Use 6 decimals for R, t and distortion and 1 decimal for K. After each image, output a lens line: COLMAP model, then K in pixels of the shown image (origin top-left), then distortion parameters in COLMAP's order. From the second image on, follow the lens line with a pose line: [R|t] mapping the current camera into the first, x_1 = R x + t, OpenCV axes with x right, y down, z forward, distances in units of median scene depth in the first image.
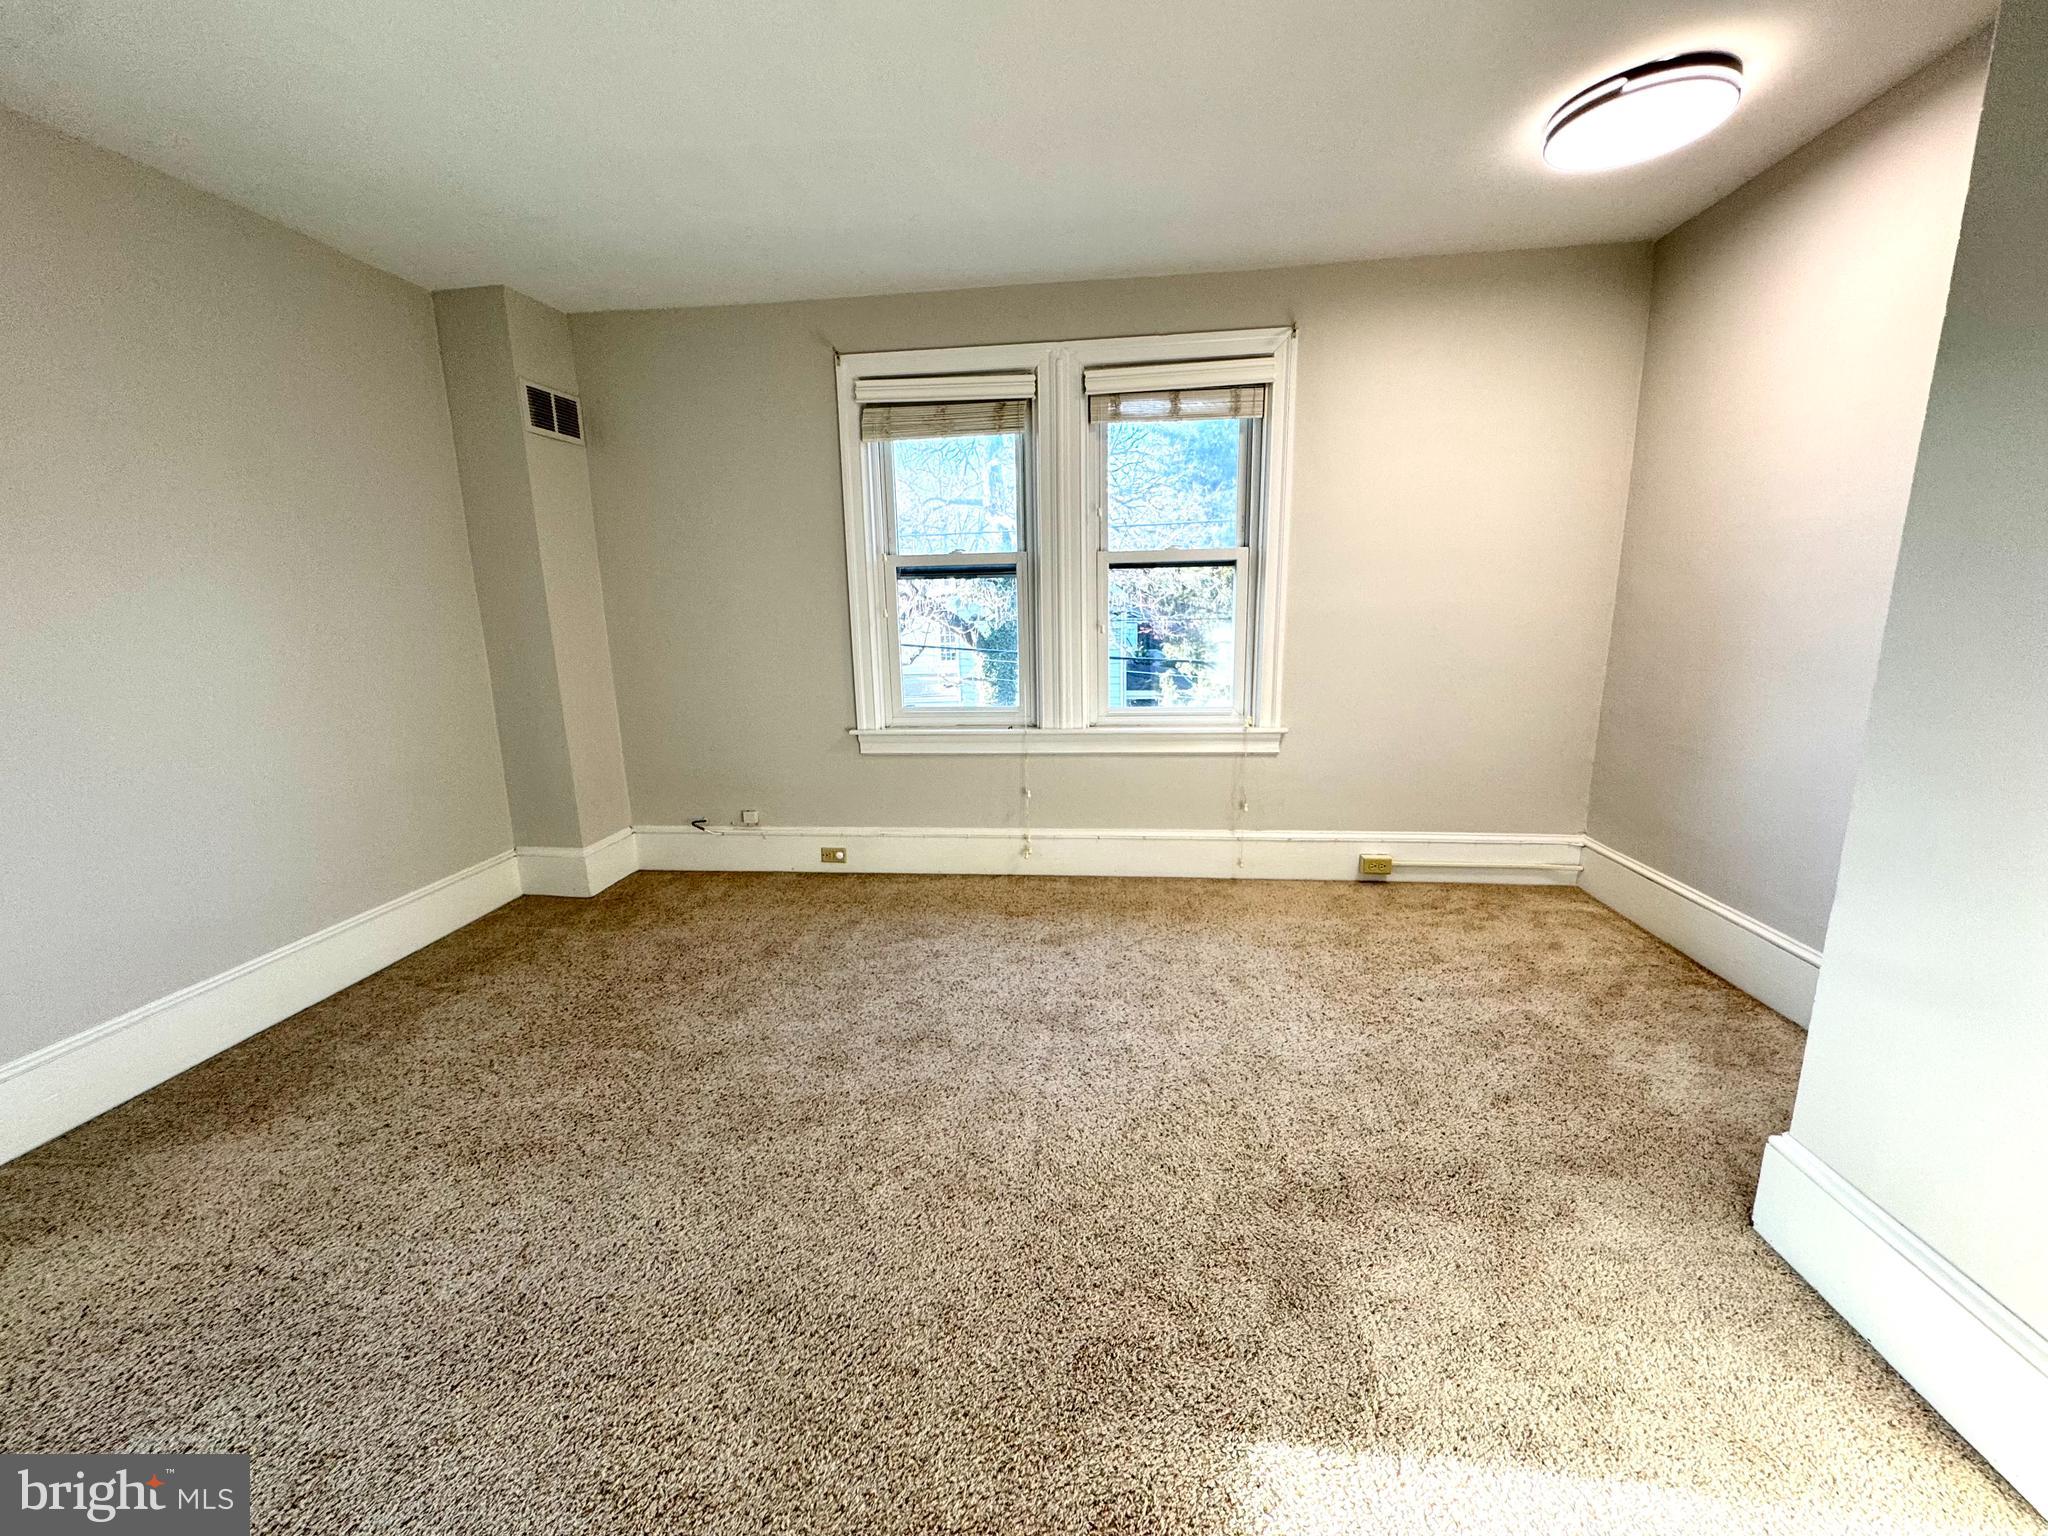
lens RADIAL K [[814.9, 0, 1014.5], [0, 814.9, 761.8], [0, 0, 1]] dist [-0.003902, 0.000470]
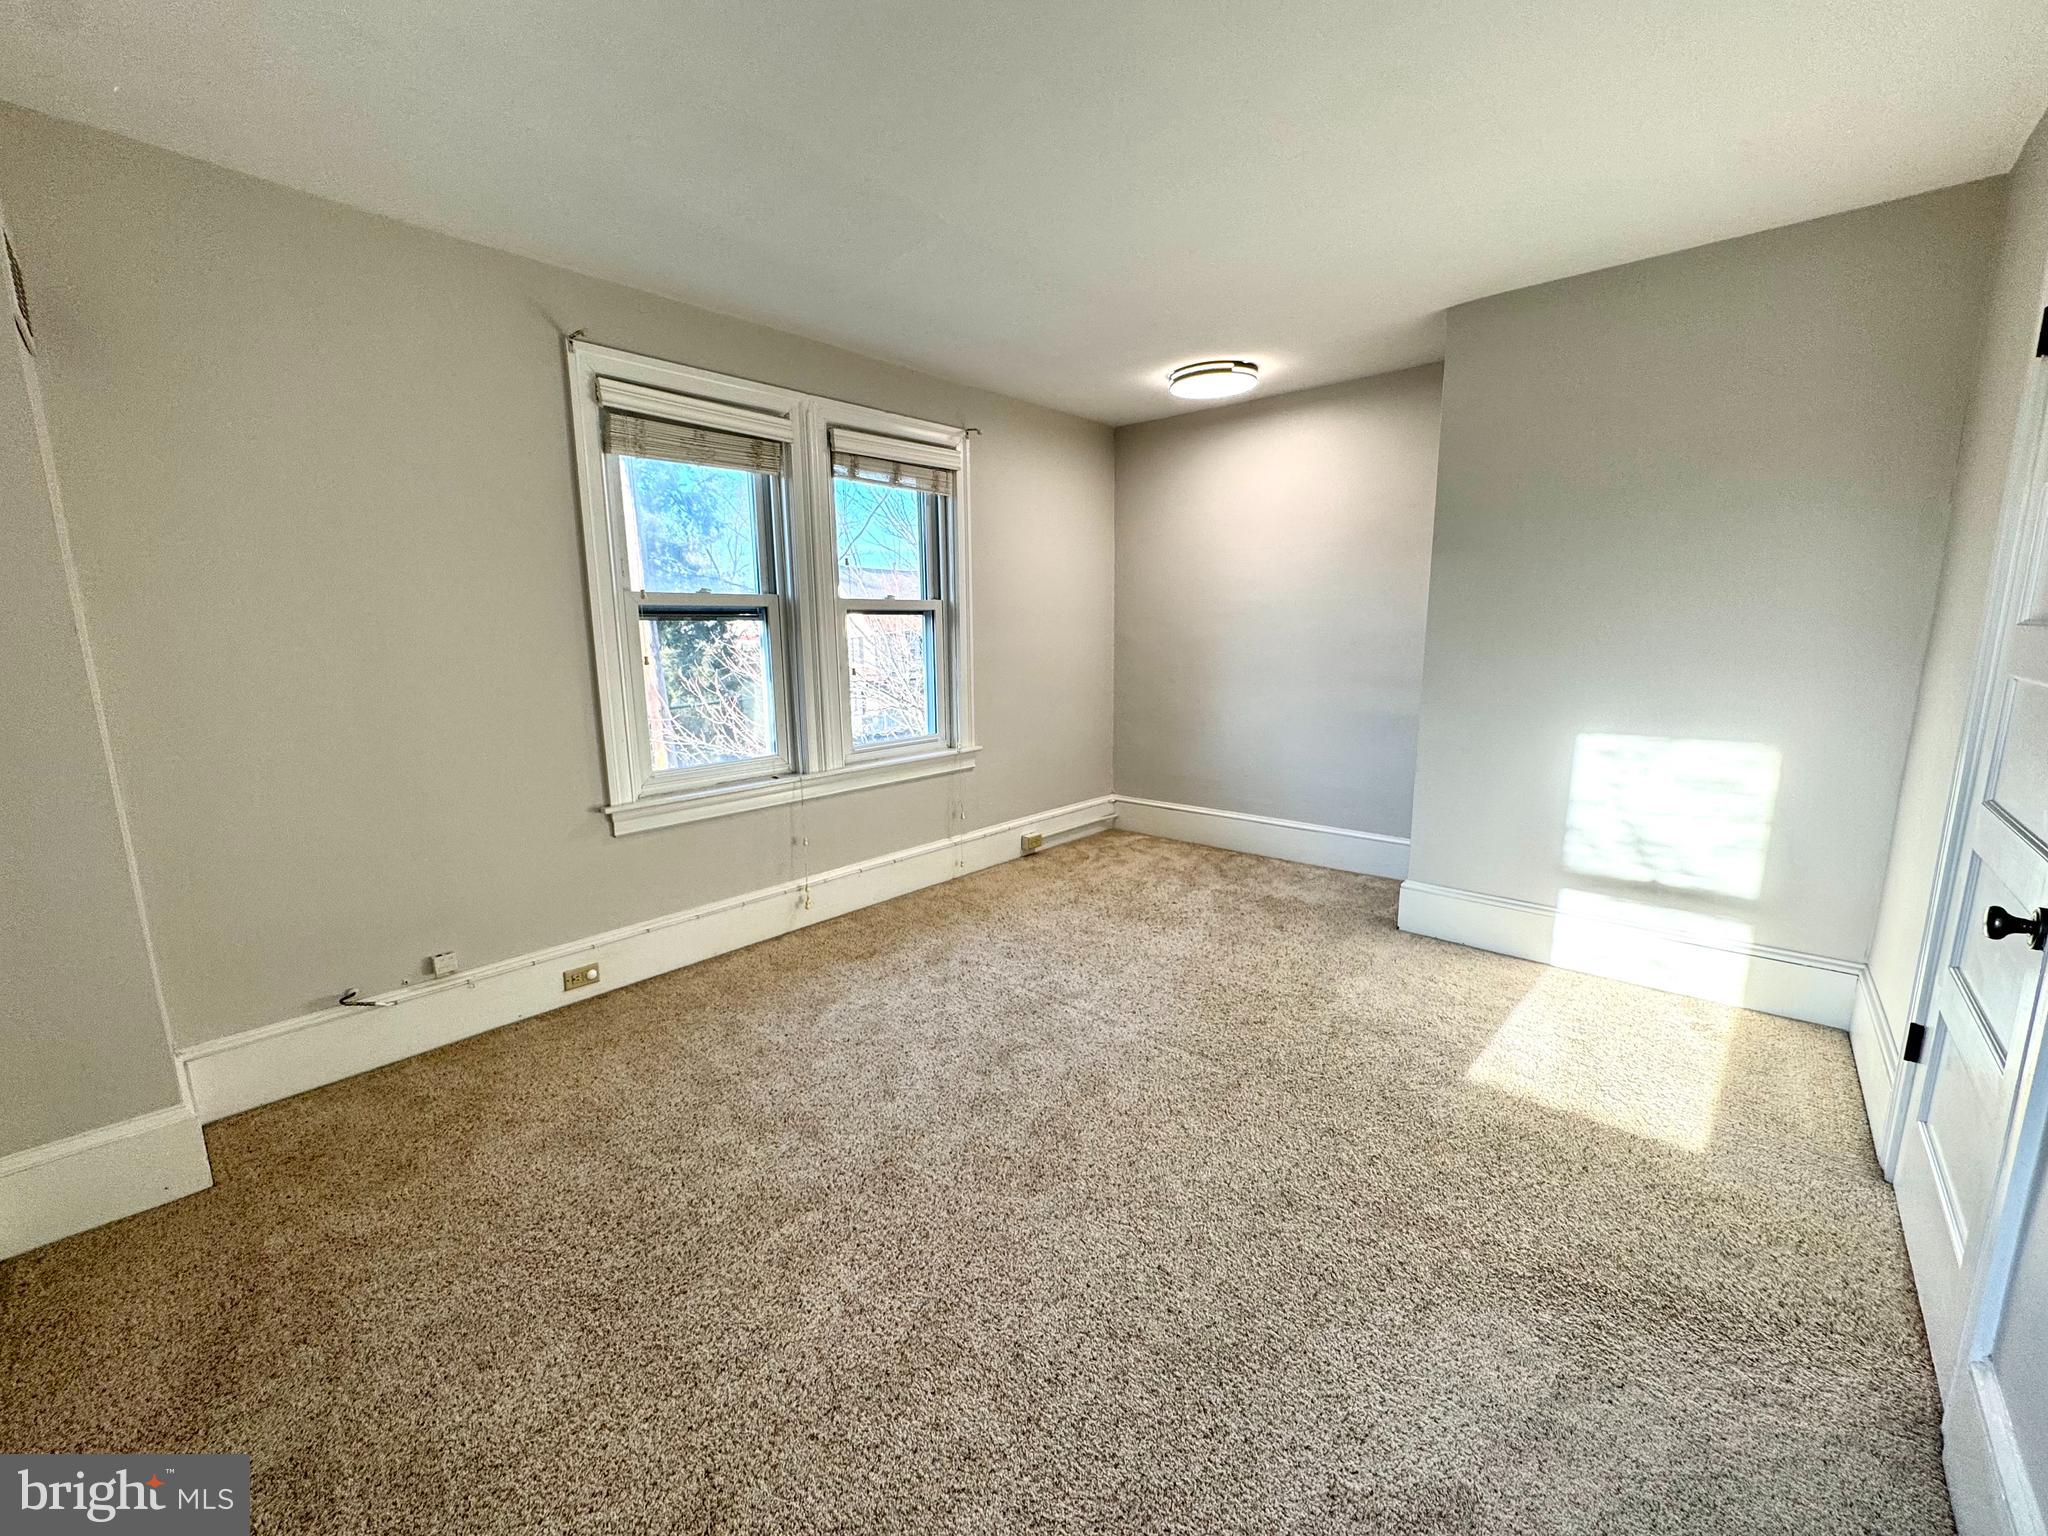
lens RADIAL K [[814.9, 0, 1023.3], [0, 814.9, 762.6], [0, 0, 1]] dist [-0.003902, 0.000470]
pose [[0.576924, -0.120509, 0.807859, -0.640136], [0.160899, 0.986444, 0.032244, -0.045982], [-0.800793, 0.111381, 0.588493, 0.220835]]
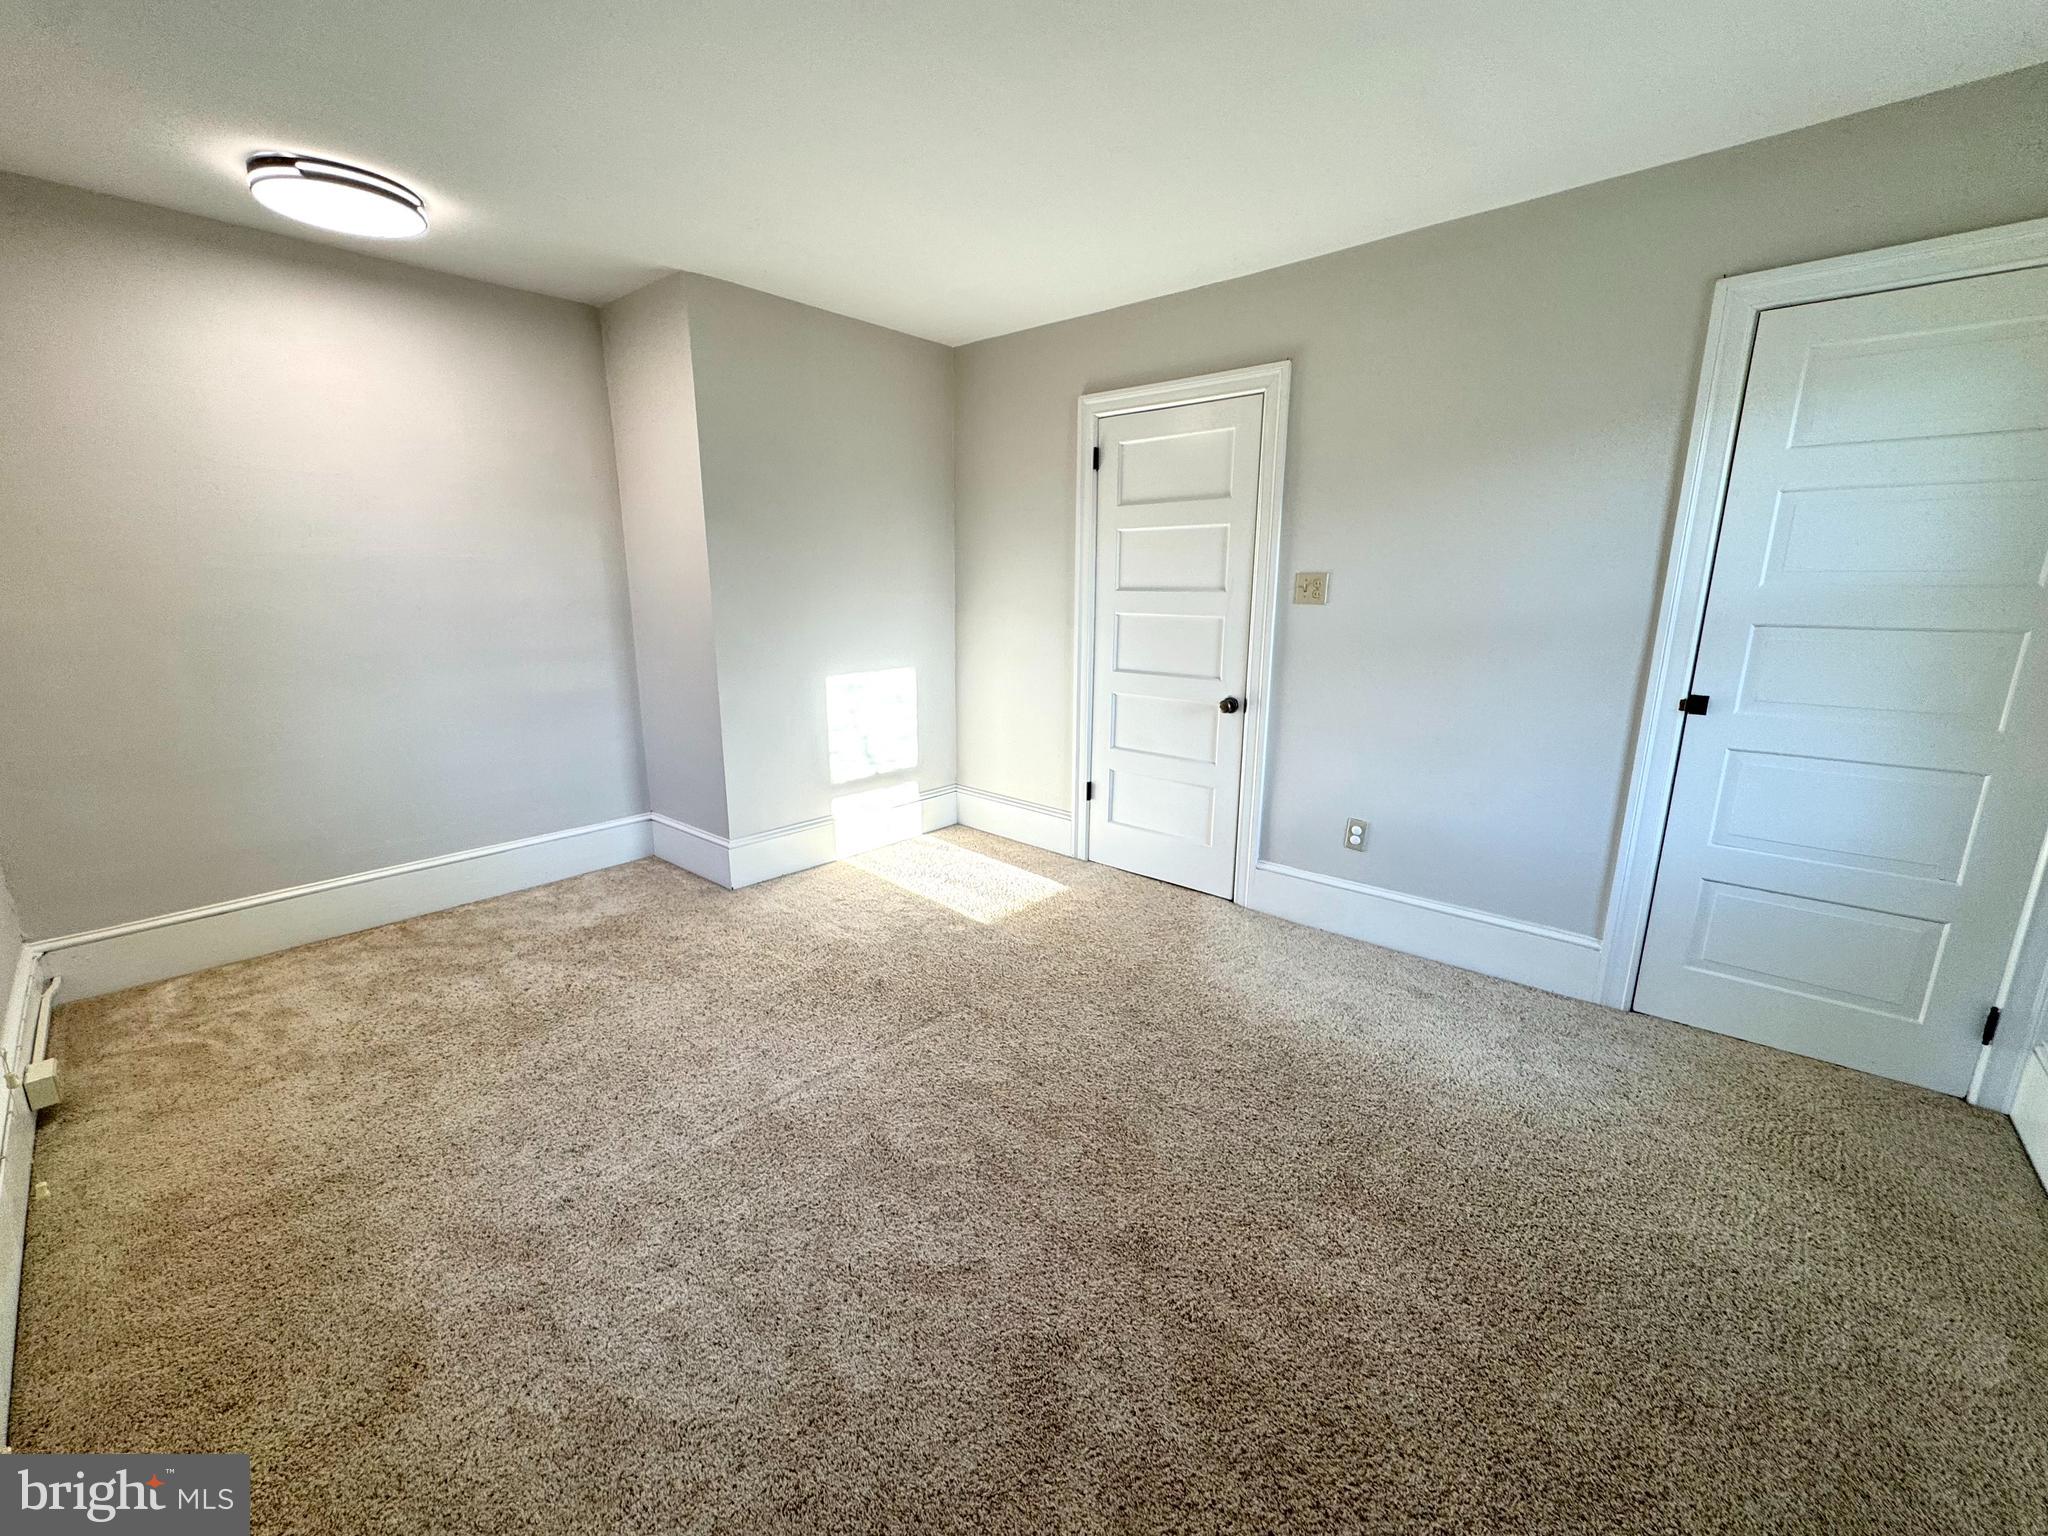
lens RADIAL K [[814.9, 0, 1010.6], [0, 814.9, 761.3], [0, 0, 1]] dist [-0.003902, 0.000470]
pose [[-0.810247, -0.103714, 0.576838, -0.451527], [0.135112, 0.924654, 0.356033, -0.210379], [-0.570302, 0.366412, -0.735186, 0.972700]]
